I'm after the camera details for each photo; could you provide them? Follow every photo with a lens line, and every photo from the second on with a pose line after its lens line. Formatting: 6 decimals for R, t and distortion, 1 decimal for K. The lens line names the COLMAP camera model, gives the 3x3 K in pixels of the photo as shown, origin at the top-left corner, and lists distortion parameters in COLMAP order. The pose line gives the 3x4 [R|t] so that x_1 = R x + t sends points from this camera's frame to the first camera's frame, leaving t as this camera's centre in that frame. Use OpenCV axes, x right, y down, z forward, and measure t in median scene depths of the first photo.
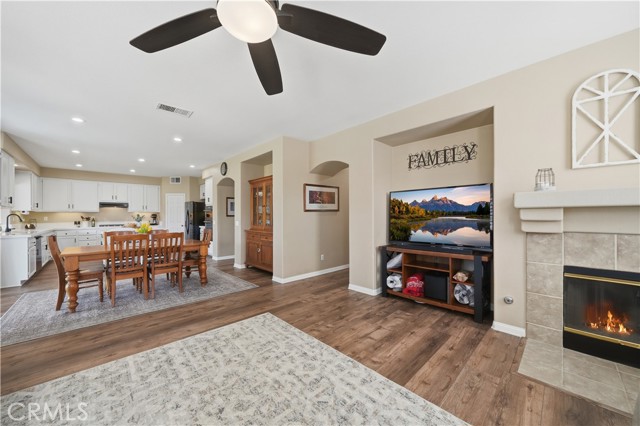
lens RADIAL K [[236.7, 0, 318.9], [0, 236.7, 215.3], [0, 0, 1]] dist [-0.002968, -0.000221]
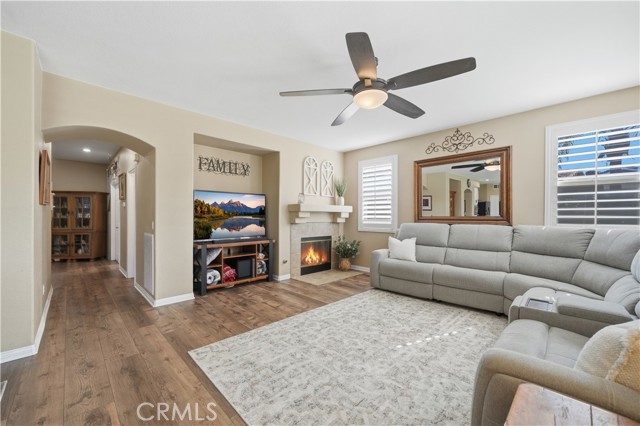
lens RADIAL K [[254.8, 0, 316.2], [0, 254.8, 217.8], [0, 0, 1]] dist [-0.000737, -0.000605]
pose [[-0.003877, -0.002368, 0.999990, -1.092620], [-0.003659, 0.999991, 0.002354, 0.014091], [-0.999986, -0.003650, -0.003885, 0.710827]]
